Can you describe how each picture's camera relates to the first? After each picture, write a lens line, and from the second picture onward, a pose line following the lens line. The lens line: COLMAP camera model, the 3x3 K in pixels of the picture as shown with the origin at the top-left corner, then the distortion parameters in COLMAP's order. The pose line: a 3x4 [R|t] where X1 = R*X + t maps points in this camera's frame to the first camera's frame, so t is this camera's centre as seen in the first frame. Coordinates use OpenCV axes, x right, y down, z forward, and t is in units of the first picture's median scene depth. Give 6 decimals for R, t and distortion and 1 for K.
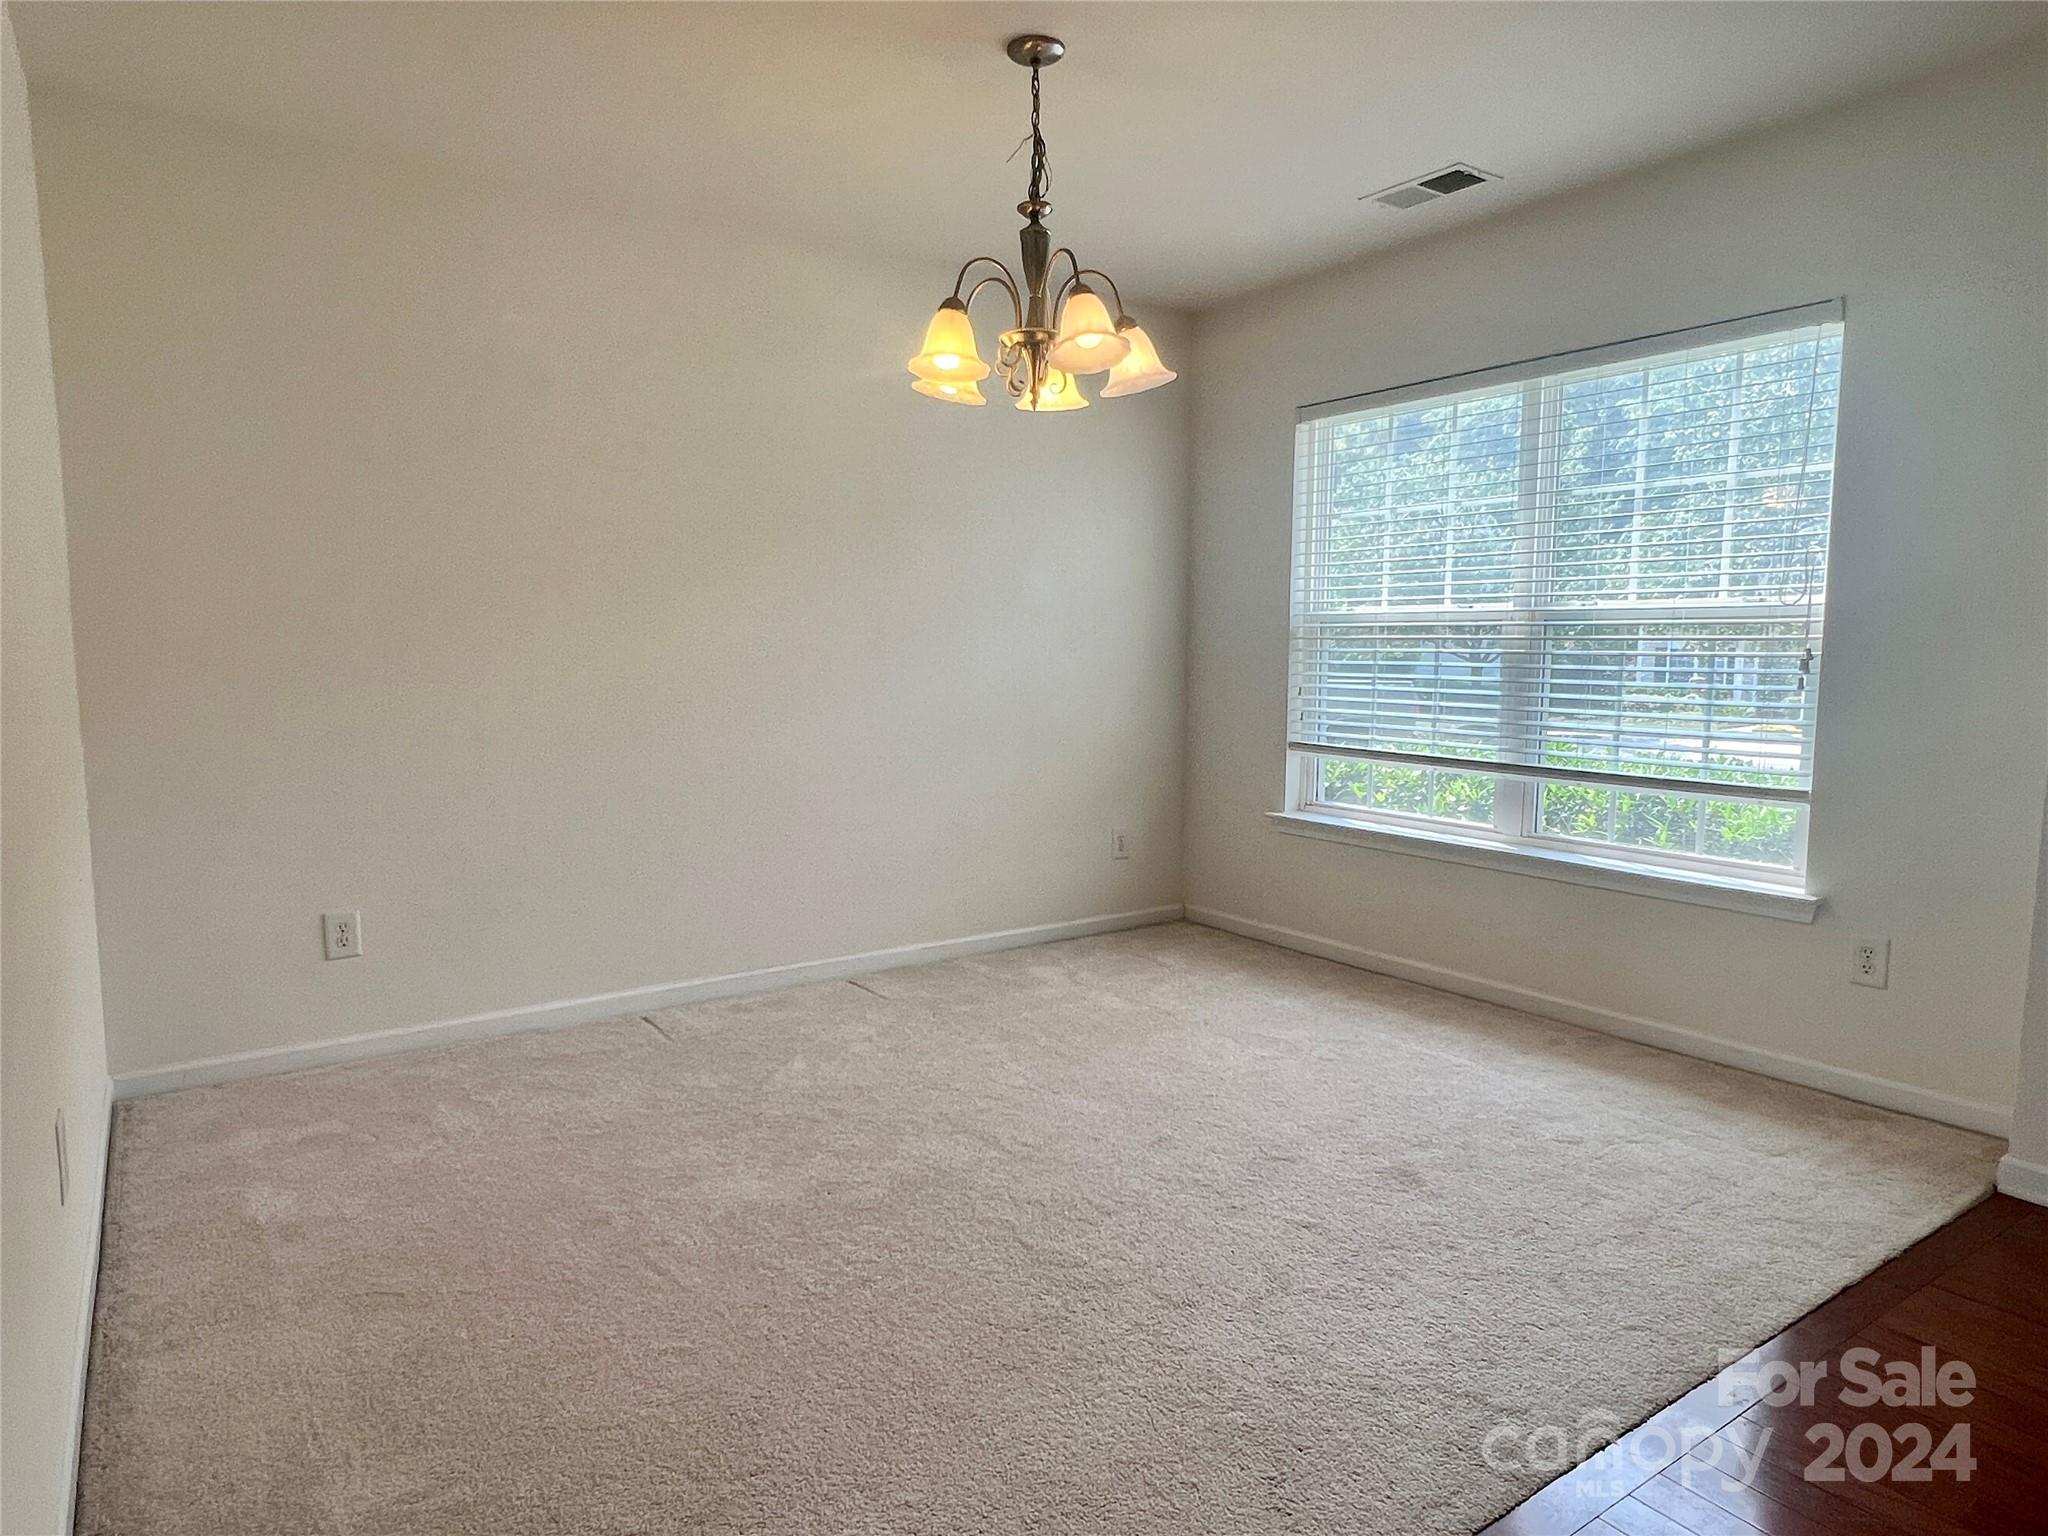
lens RADIAL K [[1255.9, 0, 1026.3], [0, 1255.9, 778.6], [0, 0, 1]] dist [-0.001040, 0.000906]
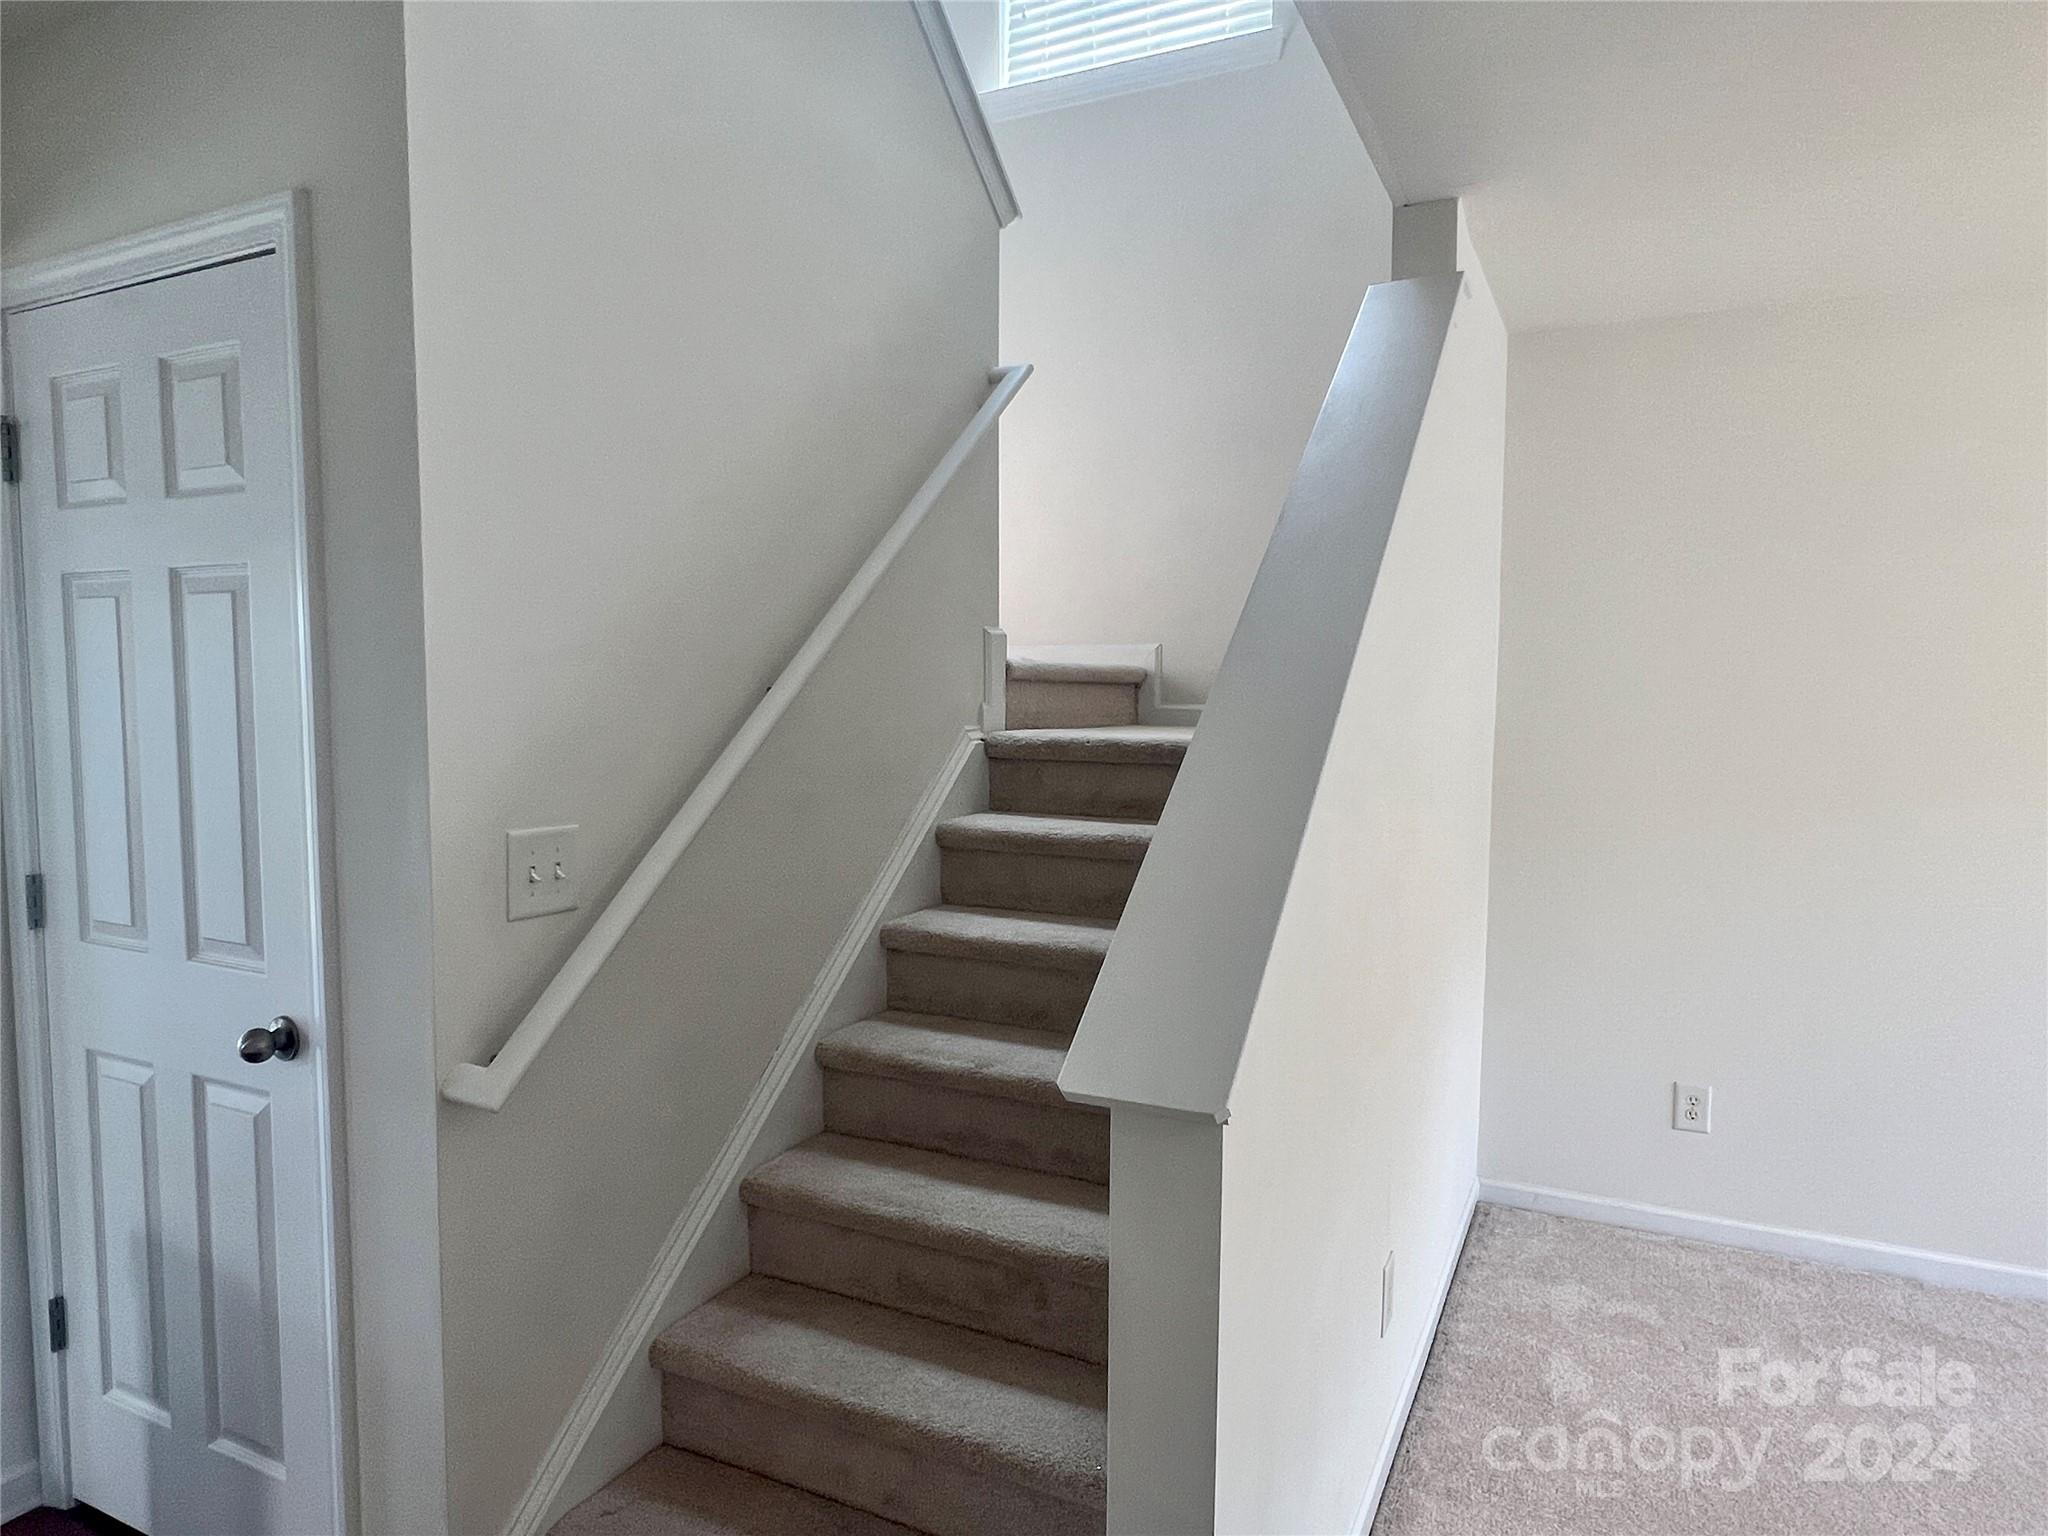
lens RADIAL K [[1255.9, 0, 1026.3], [0, 1255.9, 778.6], [0, 0, 1]] dist [-0.001040, 0.000906]
pose [[0.488557, 0.066602, -0.869987, 0.037513], [-0.101801, 0.994624, 0.018975, -0.104557], [0.866573, 0.079295, 0.492710, 0.055095]]
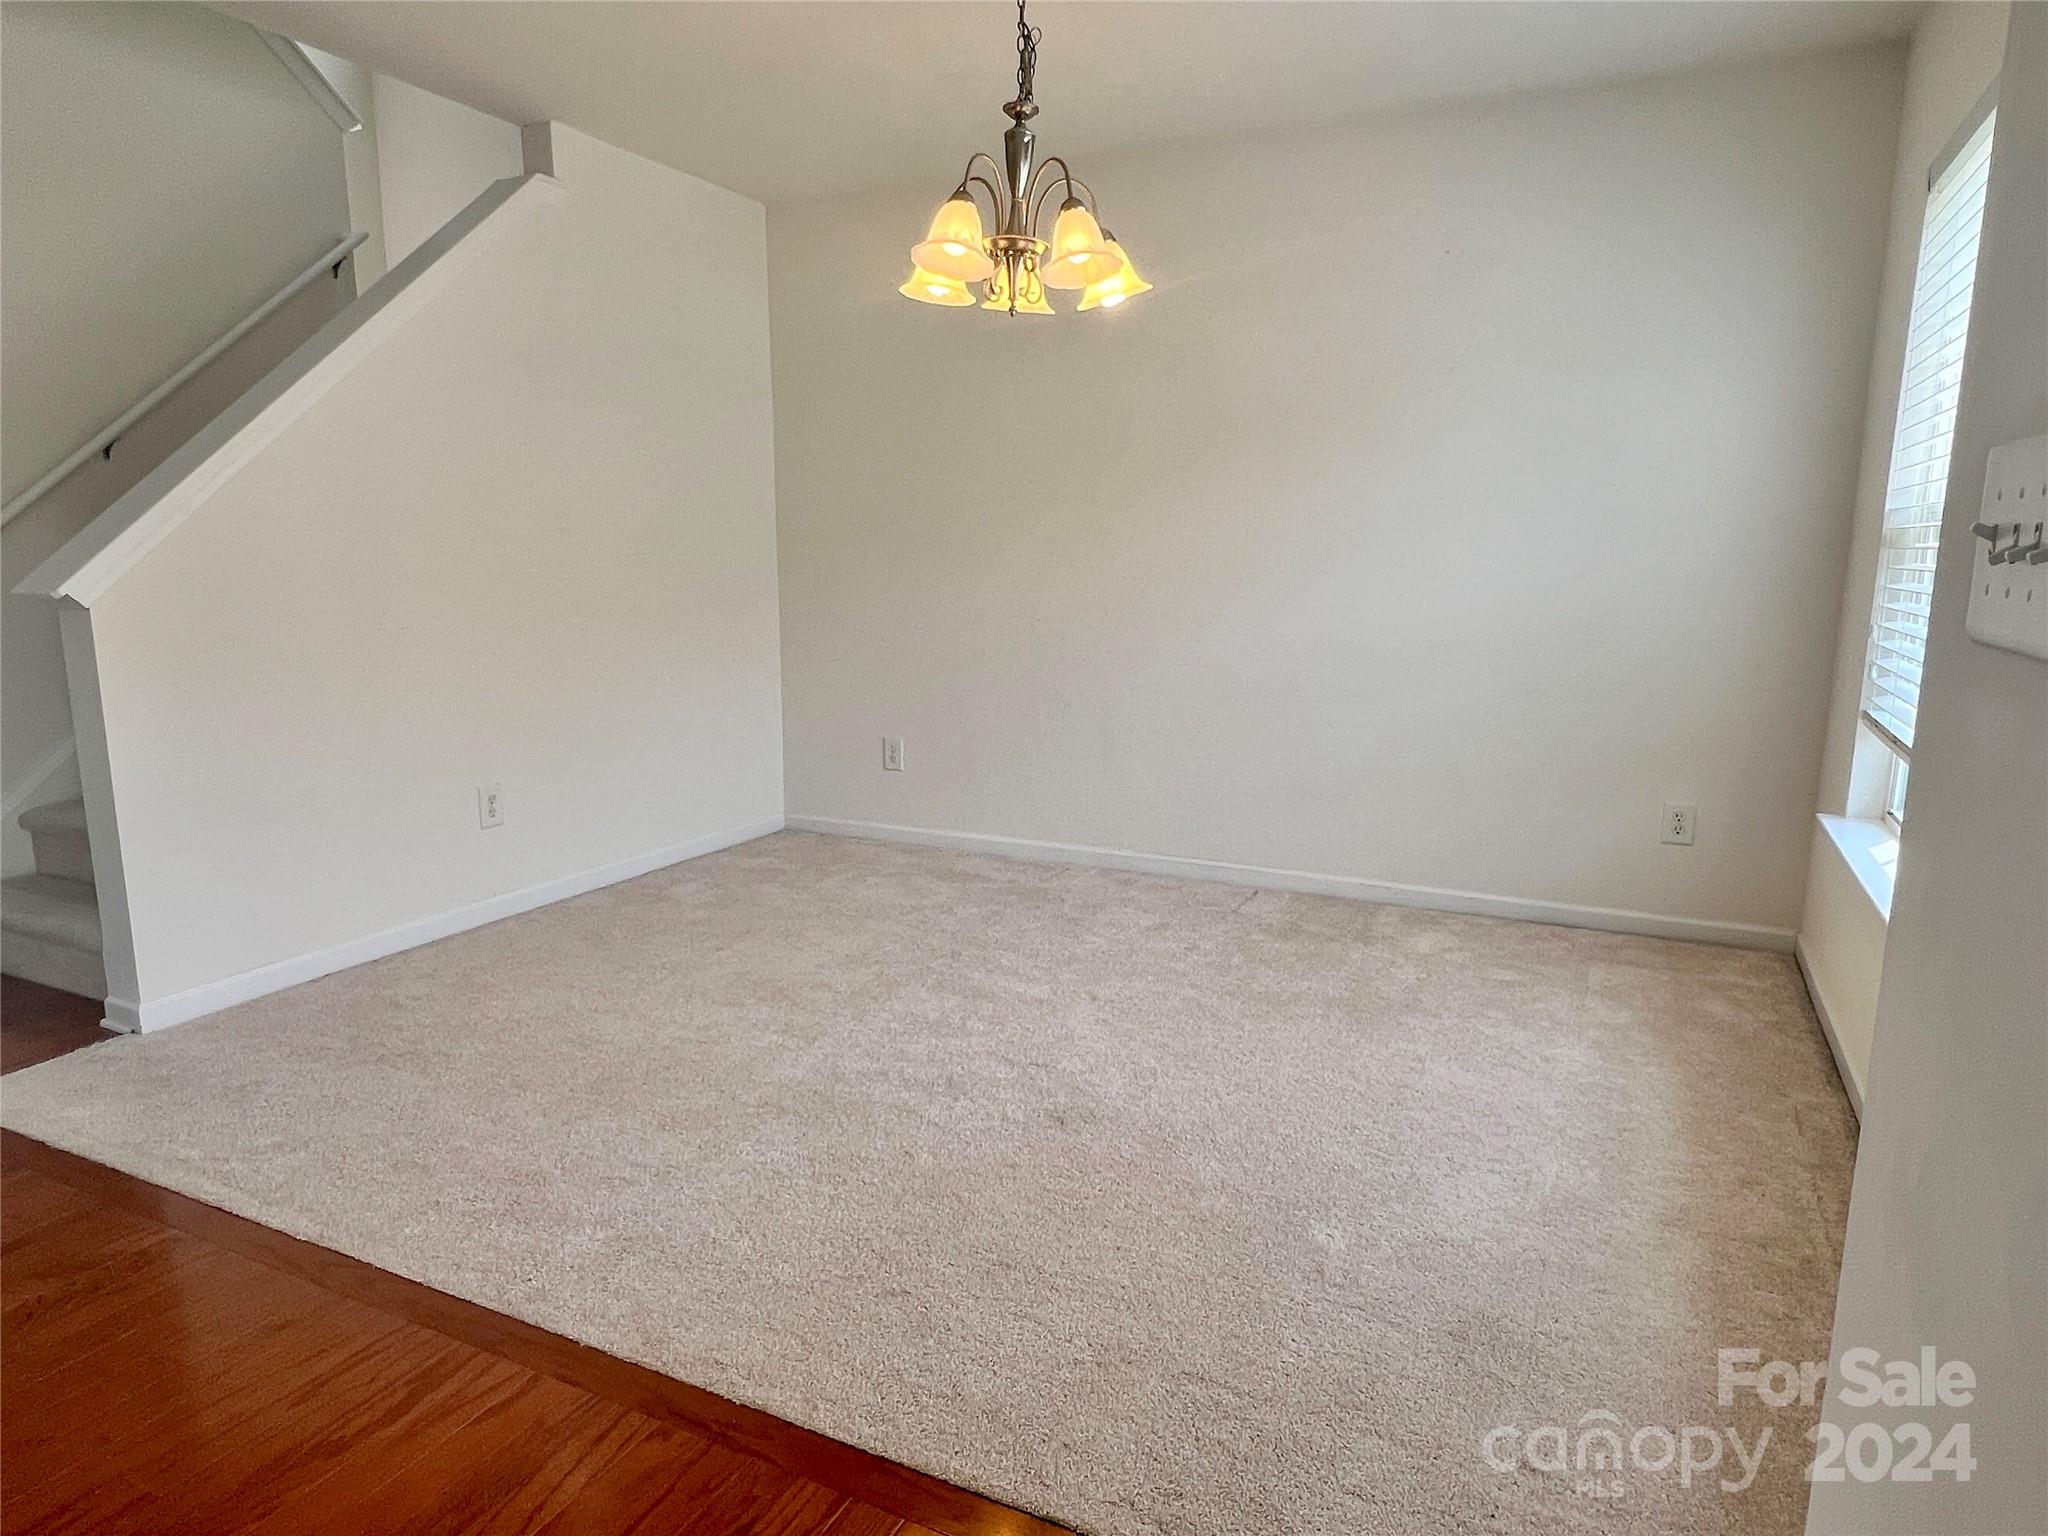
lens RADIAL K [[1241.0, 0, 1024.0], [0, 1241.0, 768.0], [0, 0, 1]] dist [-0.000155, -0.000448]
pose [[0.487816, 0.155043, -0.859068, 0.818171], [-0.099607, 0.987560, 0.121672, -0.051990], [0.867245, 0.026216, 0.497191, 0.464250]]
